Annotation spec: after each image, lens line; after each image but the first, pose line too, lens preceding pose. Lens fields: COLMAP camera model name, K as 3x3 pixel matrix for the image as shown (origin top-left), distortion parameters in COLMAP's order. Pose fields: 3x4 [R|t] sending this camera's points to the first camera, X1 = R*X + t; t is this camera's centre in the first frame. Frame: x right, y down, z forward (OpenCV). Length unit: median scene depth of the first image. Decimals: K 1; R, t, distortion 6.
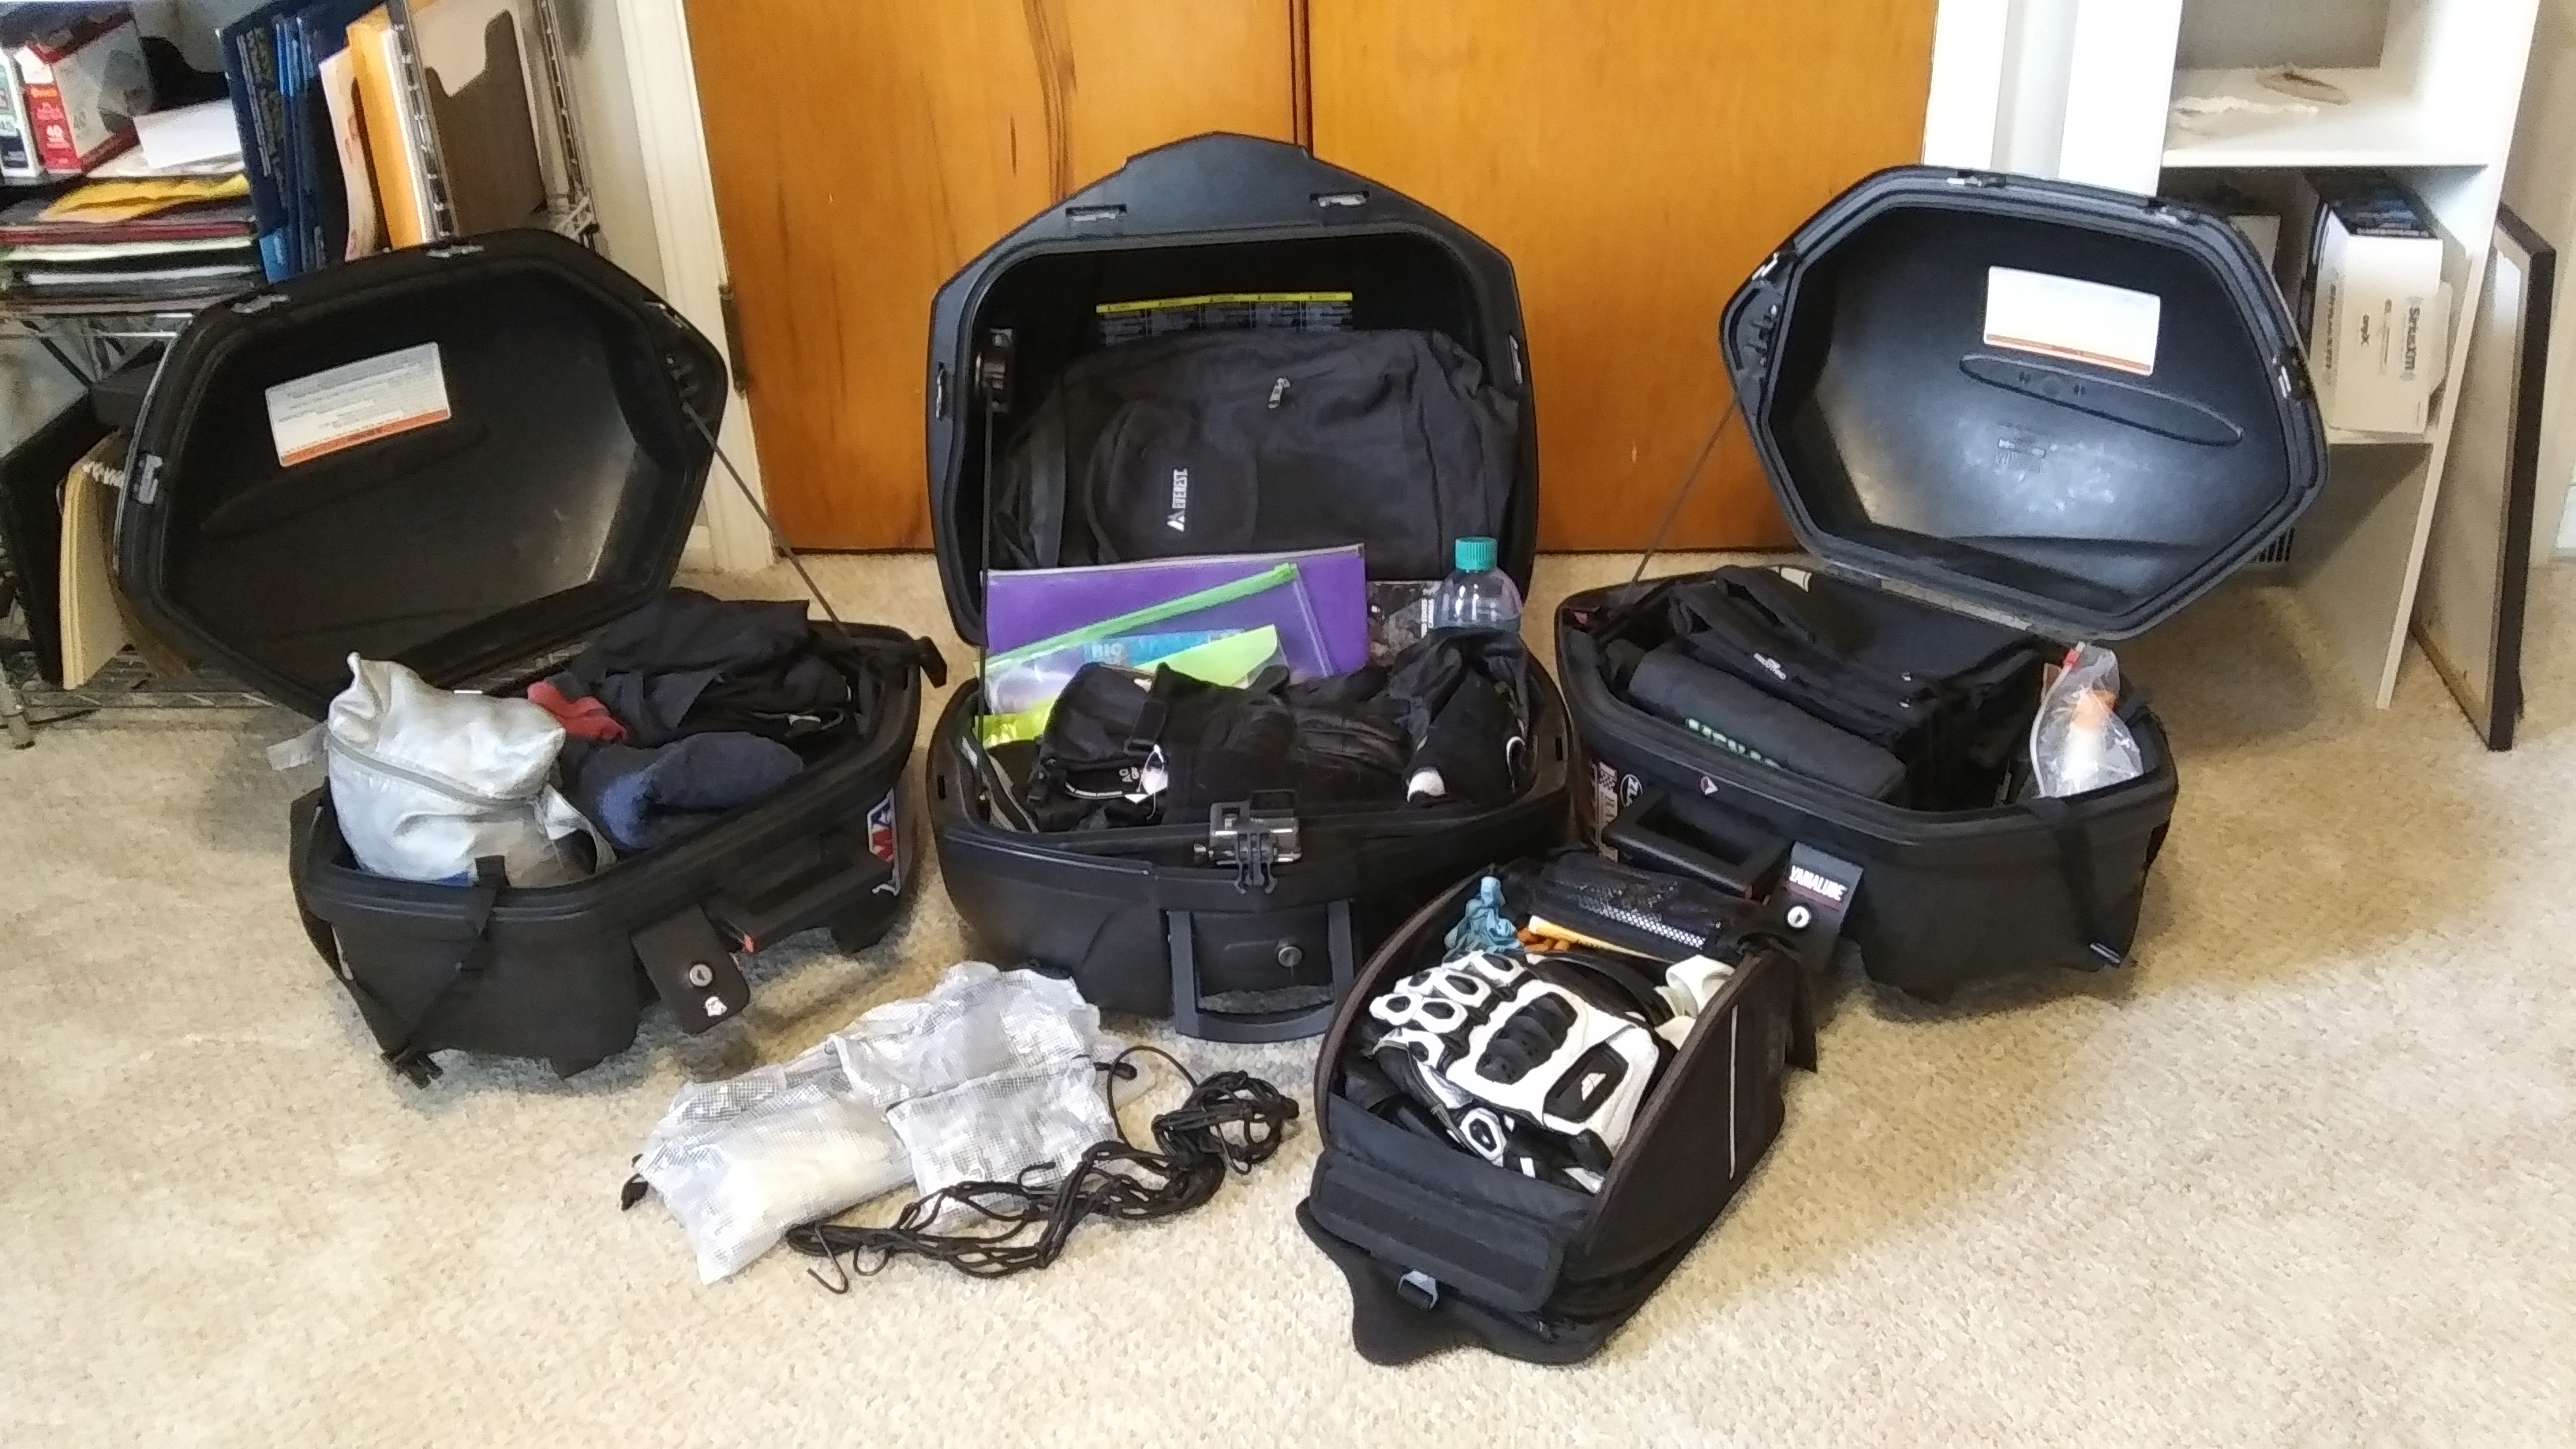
lens RADIAL K [[2349.6, 0, 1285.1], [0, 2349.6, 715.3], [0, 0, 1]] dist [-0.062677, 0.000000]
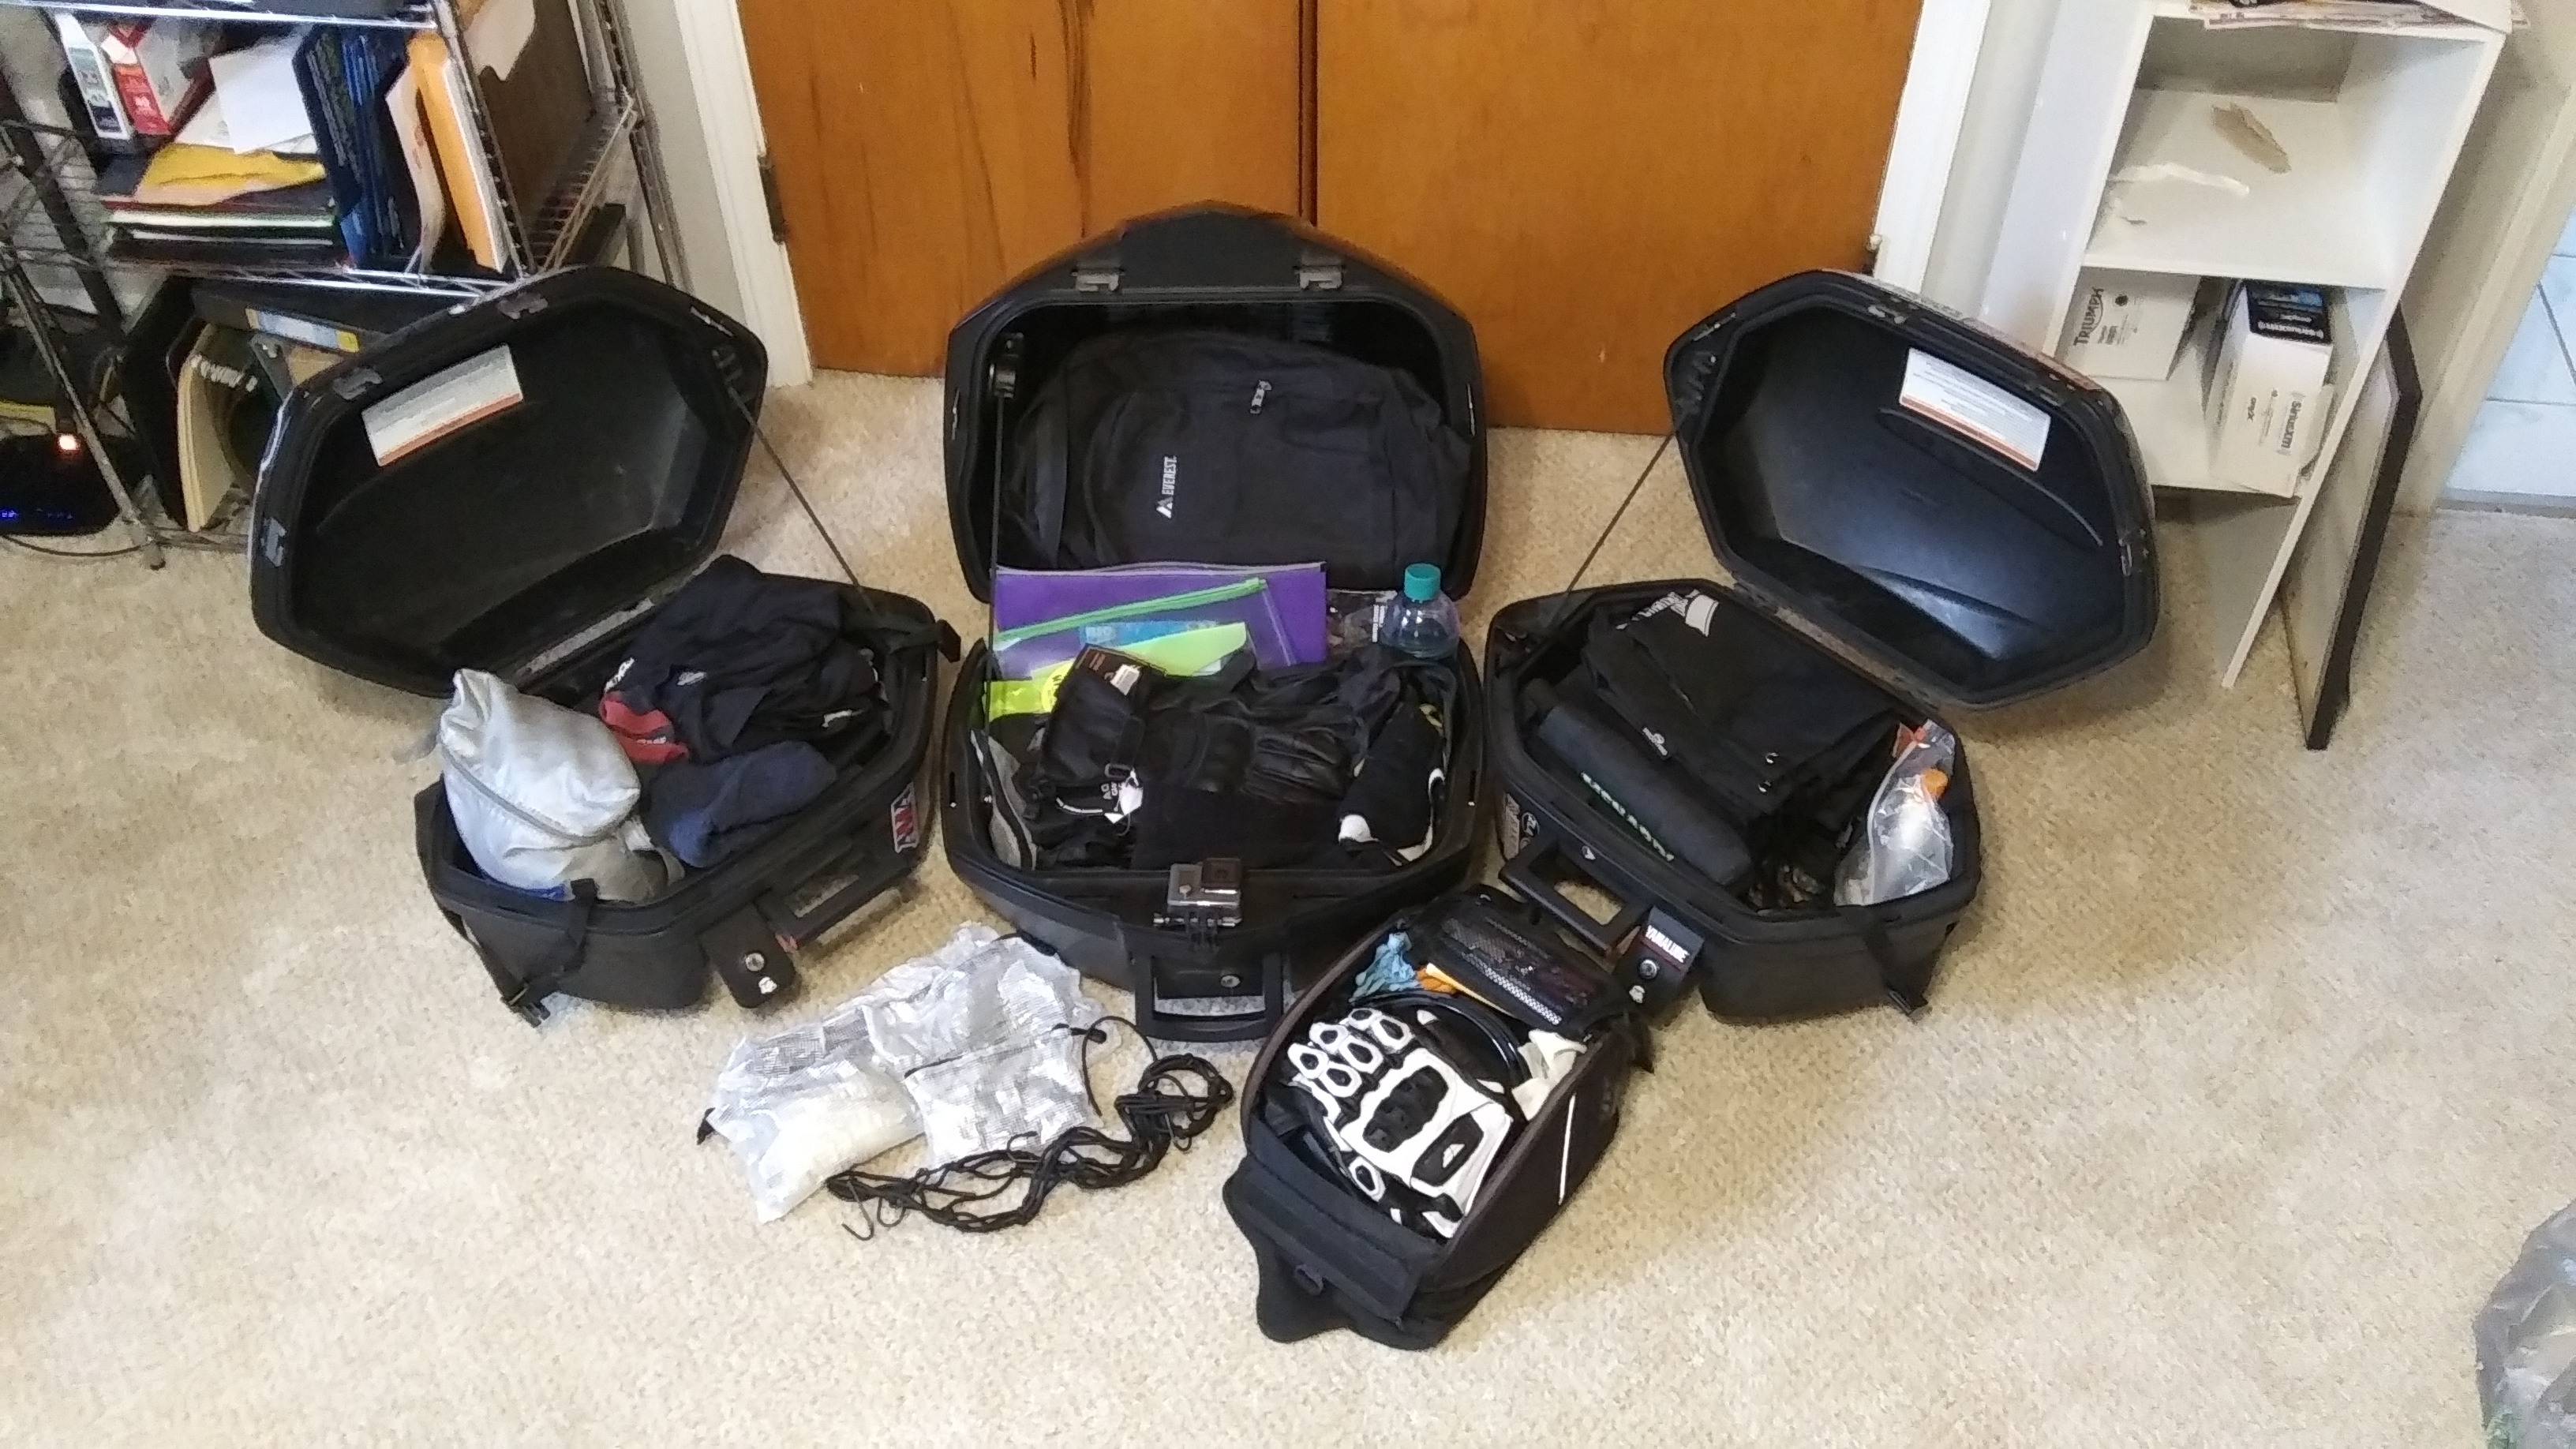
lens RADIAL K [[2349.6, 0, 1283.2], [0, 2349.6, 721.2], [0, 0, 1]] dist [-0.062677, 0.000000]
pose [[0.998155, 0.059717, -0.011016, 0.033019], [-0.052951, 0.944746, 0.323498, -0.400464], [0.029726, -0.322318, 0.946165, -0.114750]]
